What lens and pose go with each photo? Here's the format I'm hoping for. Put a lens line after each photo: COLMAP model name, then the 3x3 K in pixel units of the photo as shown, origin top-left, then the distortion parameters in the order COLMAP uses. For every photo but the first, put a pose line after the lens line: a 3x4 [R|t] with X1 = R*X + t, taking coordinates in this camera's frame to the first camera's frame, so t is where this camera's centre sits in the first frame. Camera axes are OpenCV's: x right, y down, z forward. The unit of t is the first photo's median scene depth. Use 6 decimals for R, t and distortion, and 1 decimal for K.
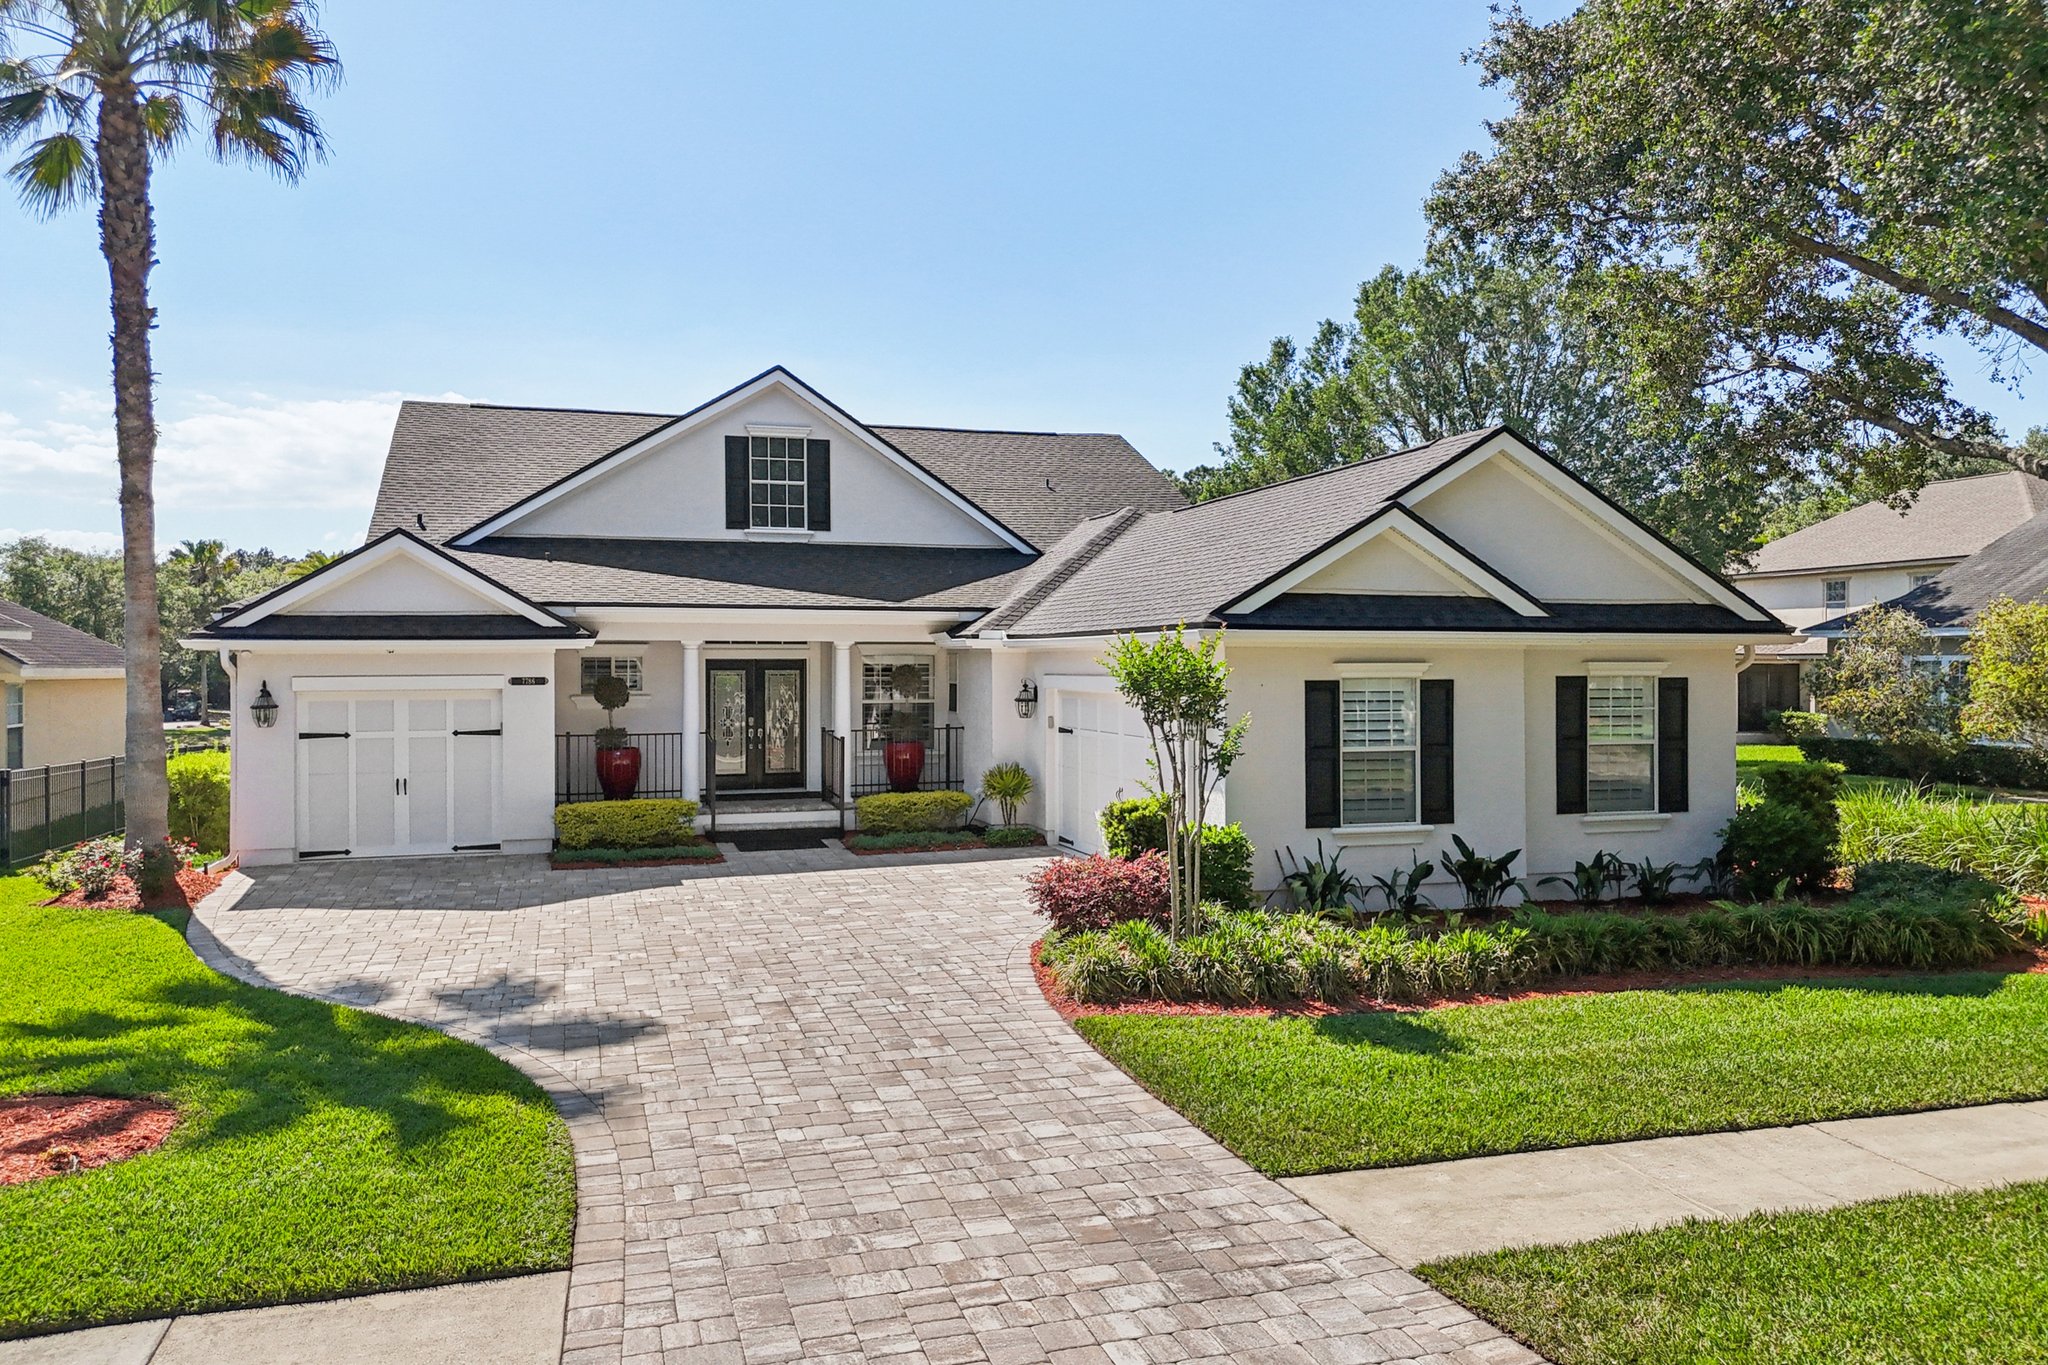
lens RADIAL K [[1533.0, 0, 1024.0], [0, 1533.0, 682.5], [0, 0, 1]] dist [0.033267, -0.003426]
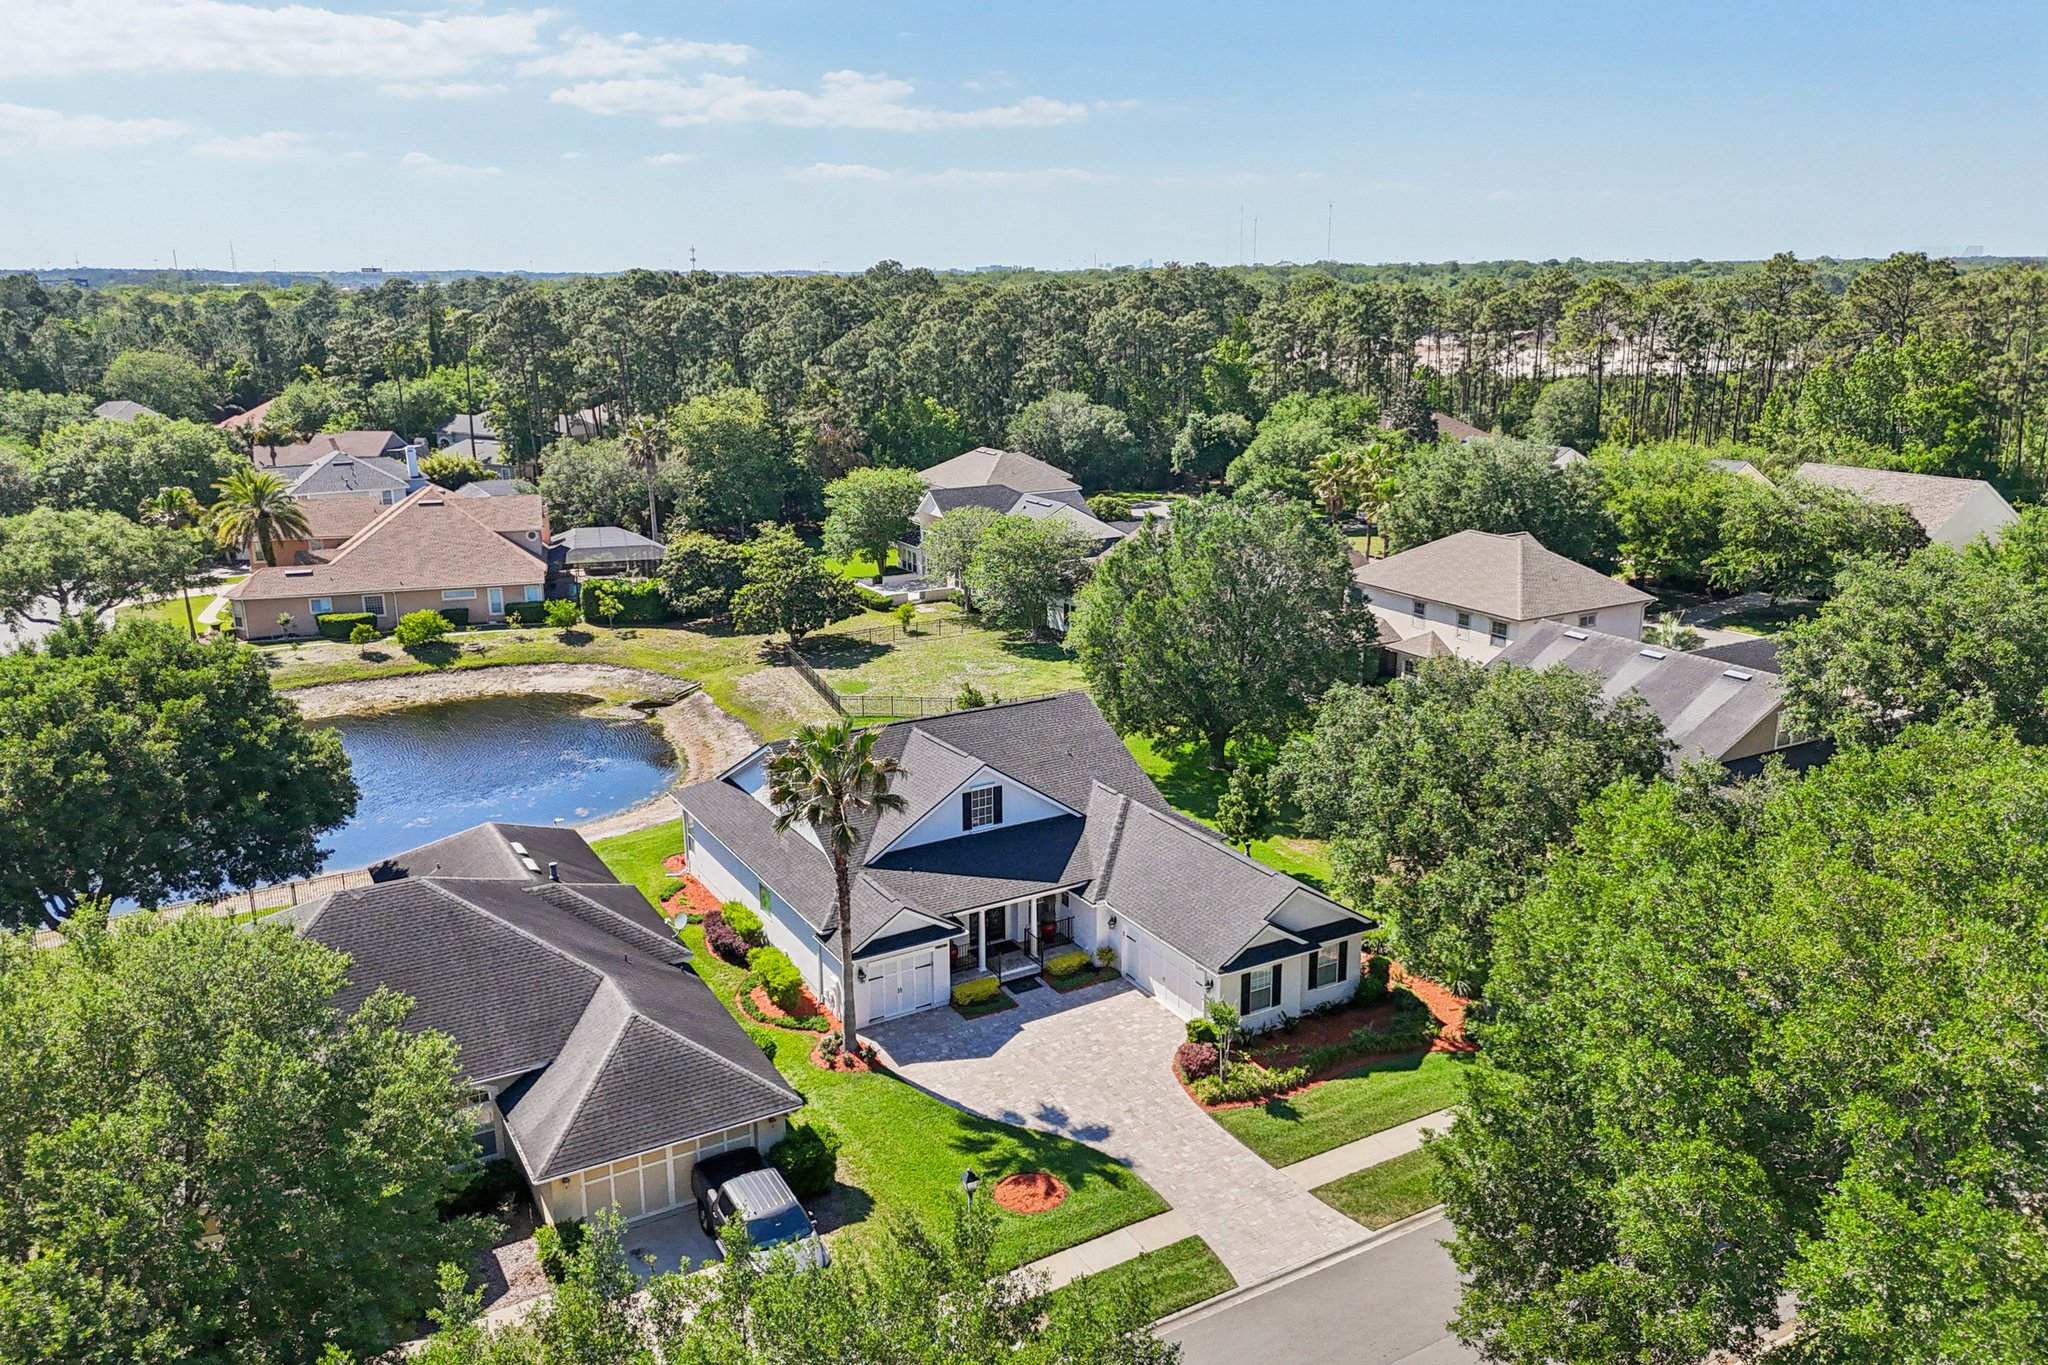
lens RADIAL K [[1533.0, 0, 1024.0], [0, 1533.0, 682.5], [0, 0, 1]] dist [0.033267, -0.003426]
pose [[0.975206, -0.060473, 0.212878, -0.937833], [0.005657, 0.968437, 0.249193, -1.436929], [-0.221229, -0.241810, 0.944768, -1.860157]]
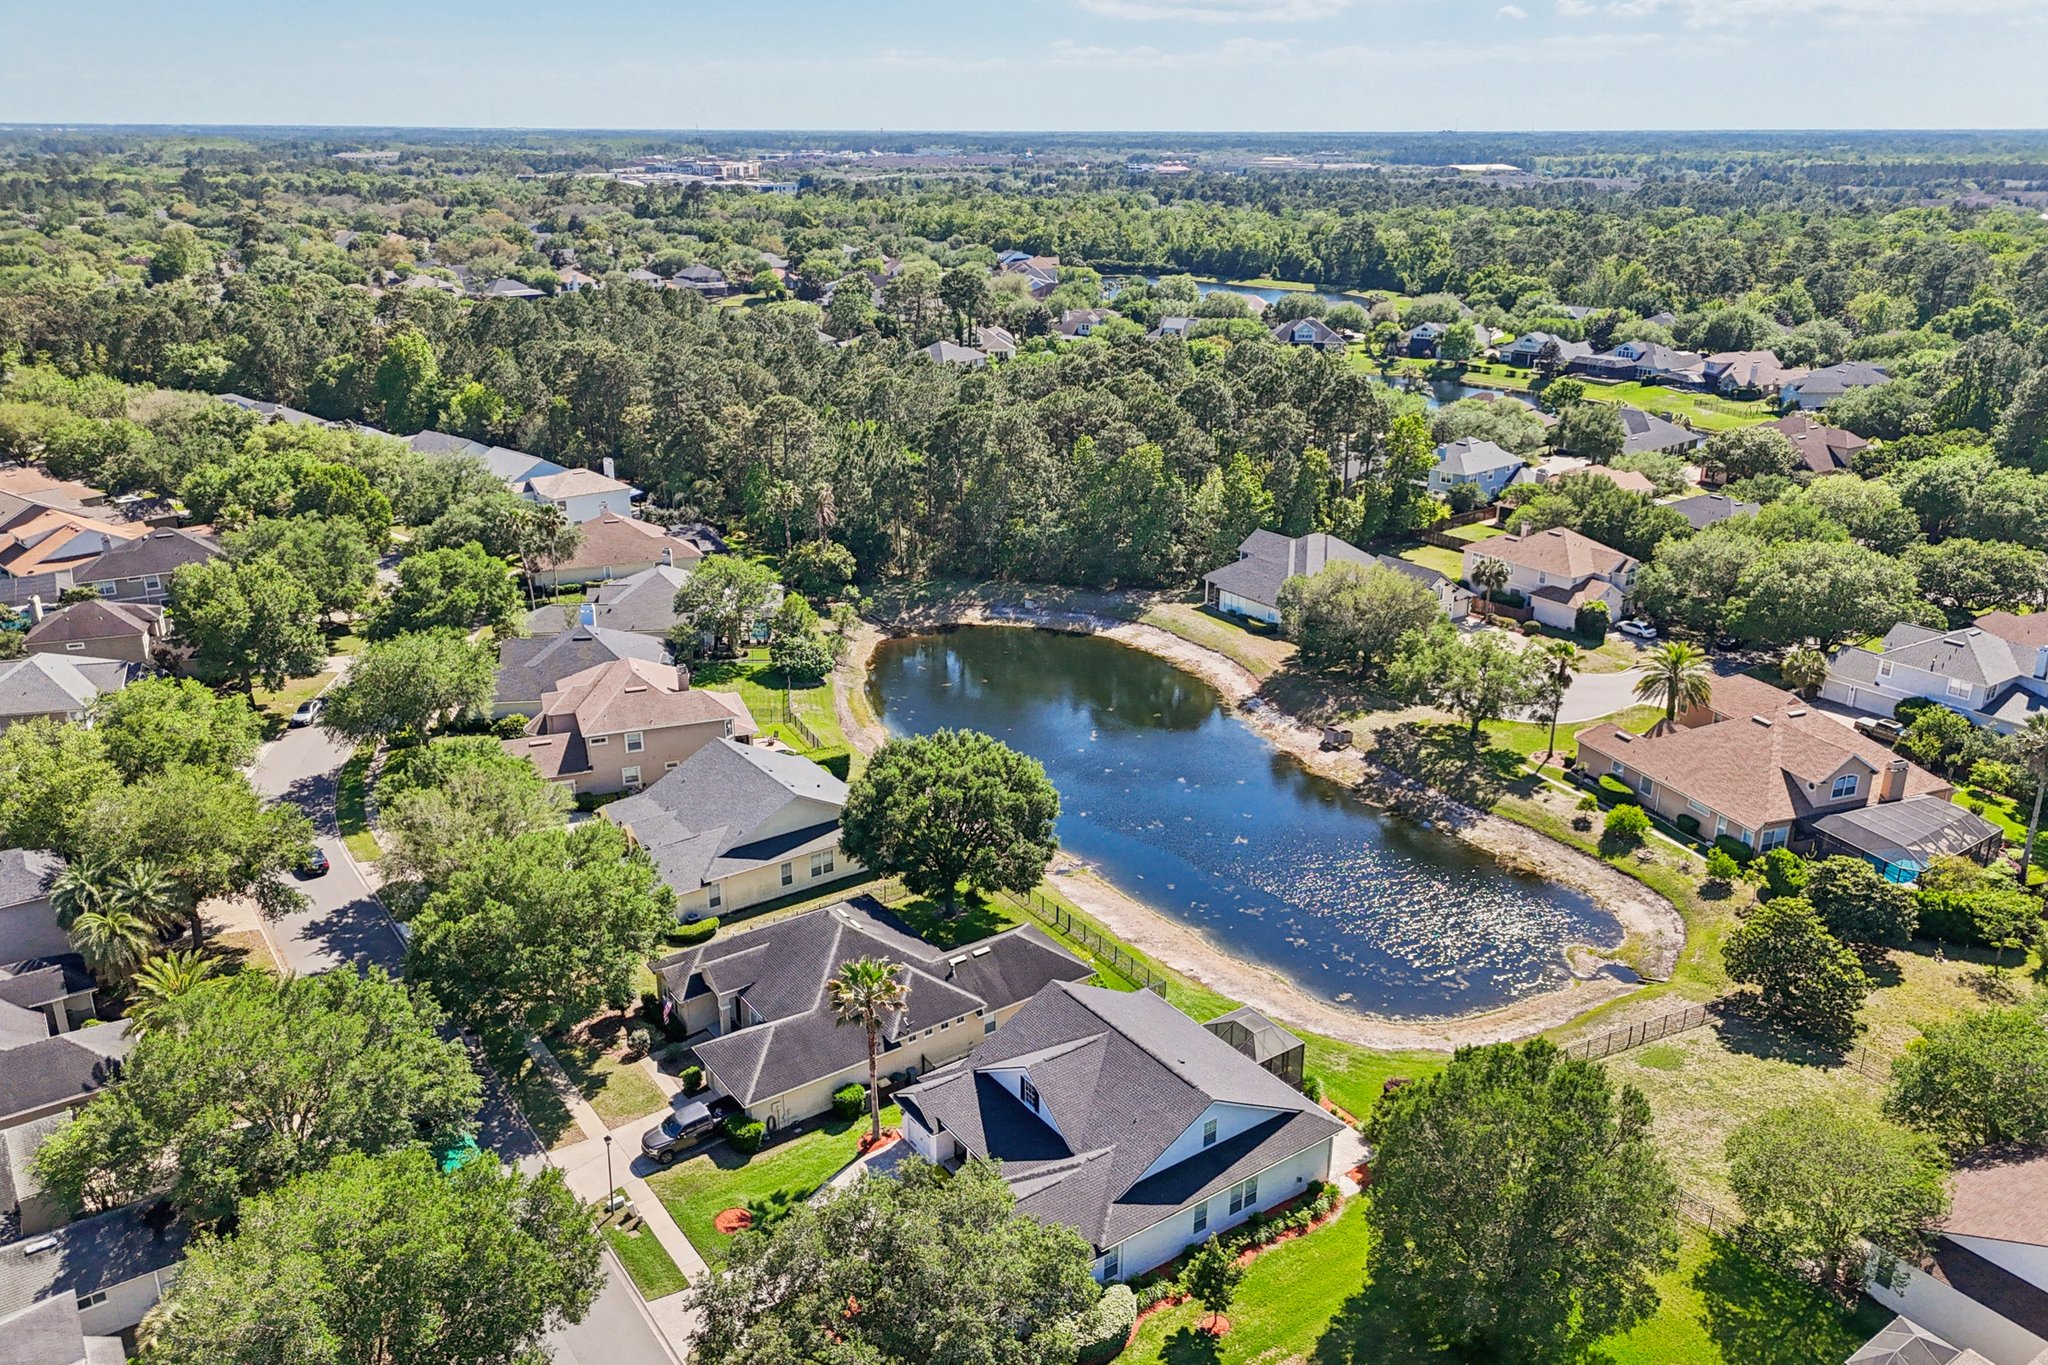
lens RADIAL K [[1533.0, 0, 1024.0], [0, 1533.0, 682.5], [0, 0, 1]] dist [0.033267, -0.003426]
pose [[0.305675, 0.325476, -0.894778, 4.427273], [-0.008593, 0.940664, 0.339231, -3.574378], [0.952097, -0.096006, 0.290334, 0.115779]]
